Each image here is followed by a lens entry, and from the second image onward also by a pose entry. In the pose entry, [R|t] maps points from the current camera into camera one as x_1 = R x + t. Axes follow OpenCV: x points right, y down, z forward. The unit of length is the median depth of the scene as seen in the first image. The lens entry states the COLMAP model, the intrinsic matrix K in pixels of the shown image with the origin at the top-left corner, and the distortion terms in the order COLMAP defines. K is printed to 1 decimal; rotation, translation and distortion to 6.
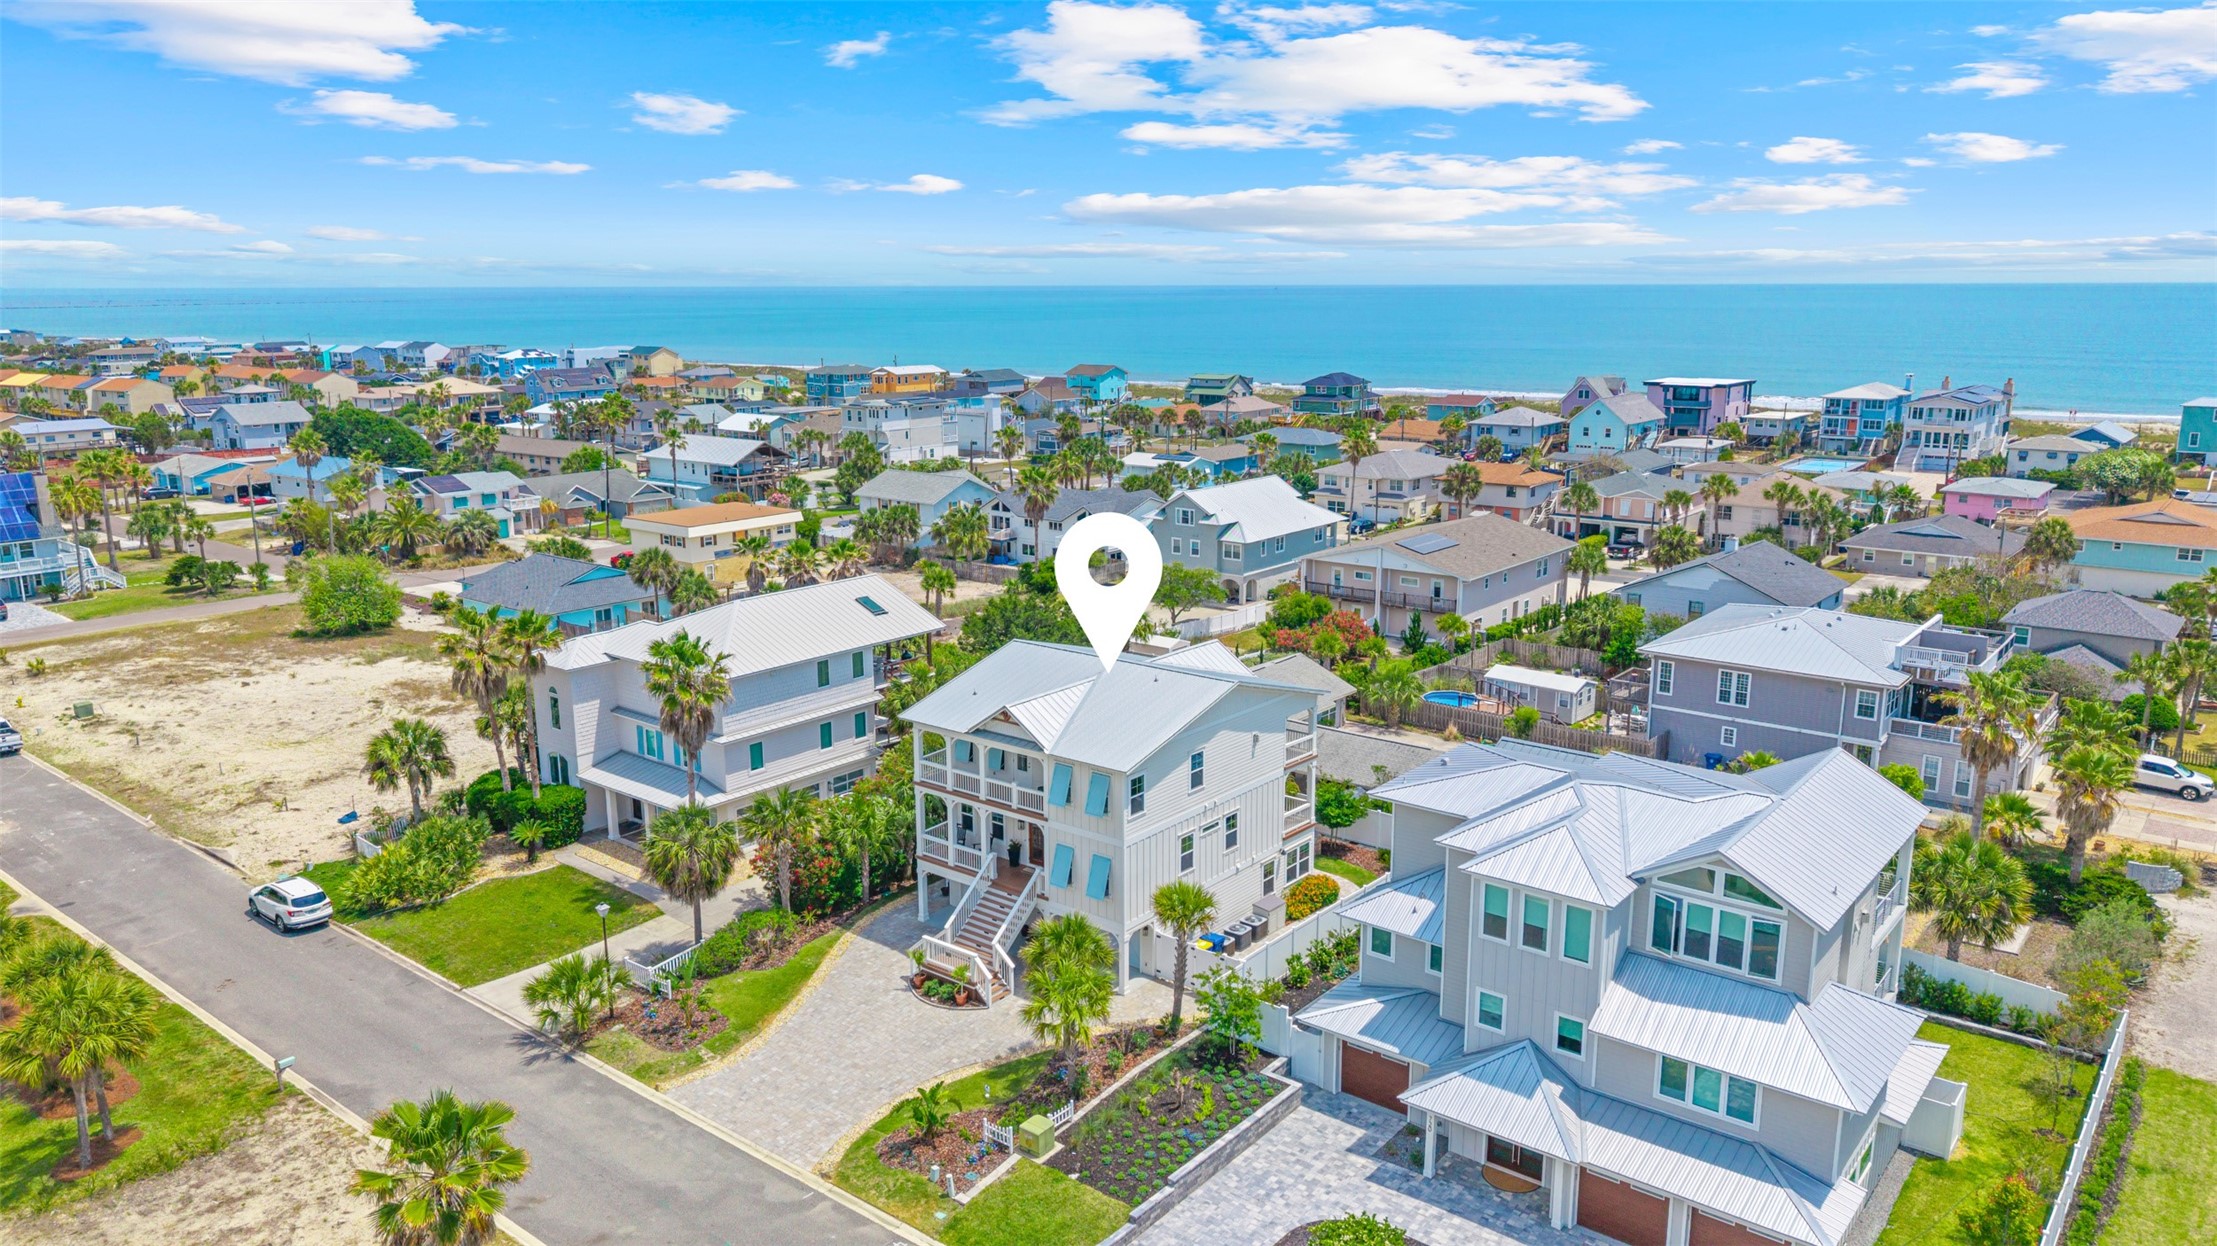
lens RADIAL K [[1529.8, 0, 1108.5], [0, 1529.8, 623.0], [0, 0, 1]] dist [0.008399, -0.001866]
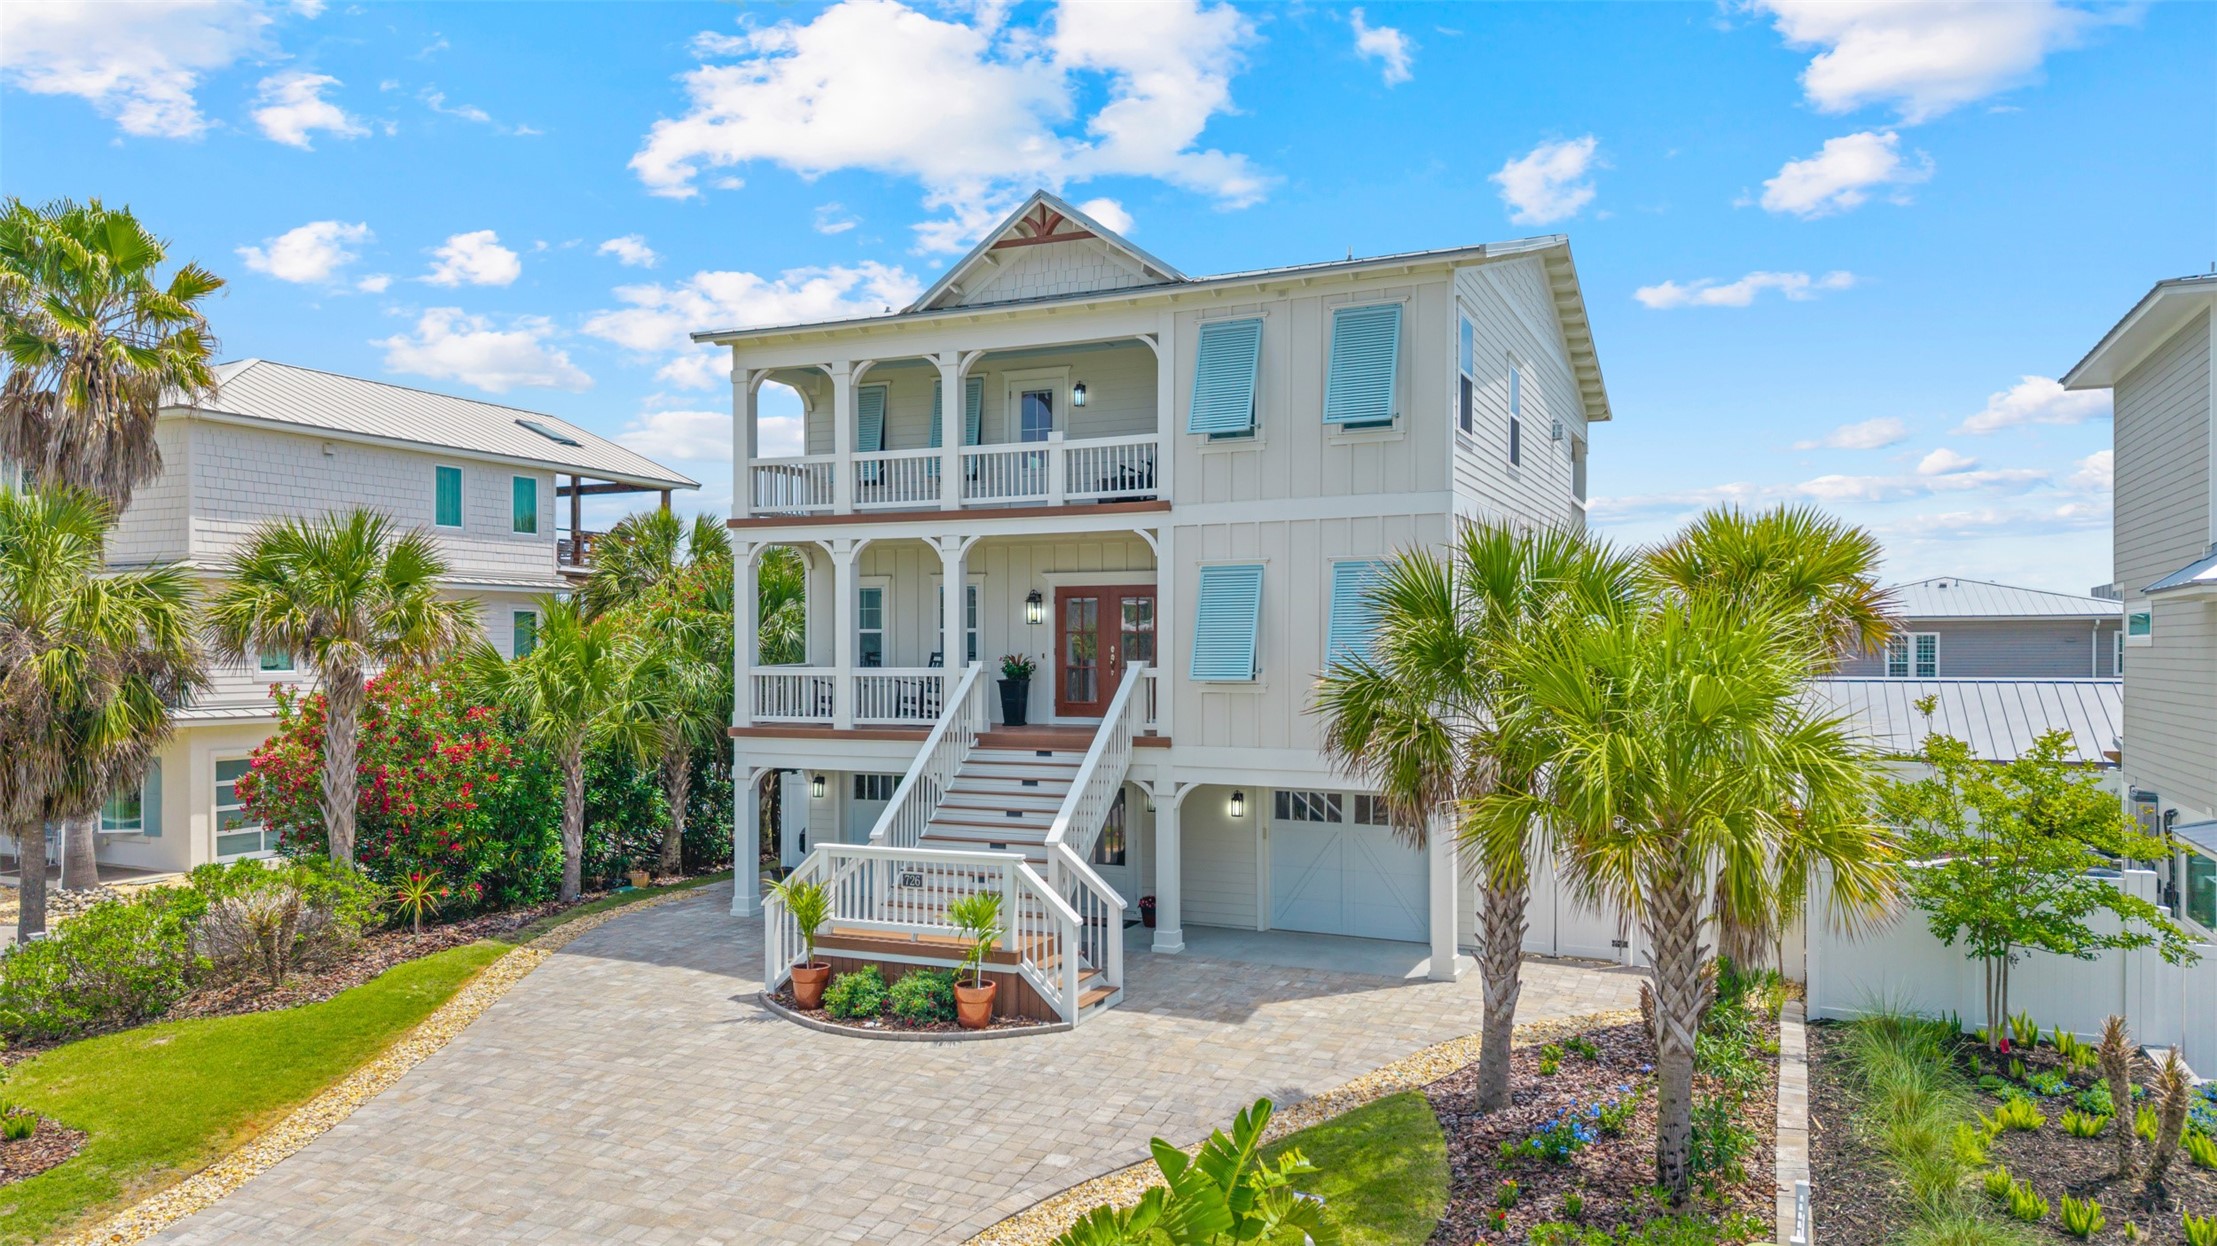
lens RADIAL K [[1534.1, 0, 1108.9], [0, 1534.1, 635.7], [0, 0, 1]] dist [0.010152, 0.001952]
pose [[0.966450, 0.010322, 0.256649, -0.143230], [0.046115, 0.975984, -0.212905, 0.229731], [-0.252683, 0.217598, 0.942763, 0.665284]]
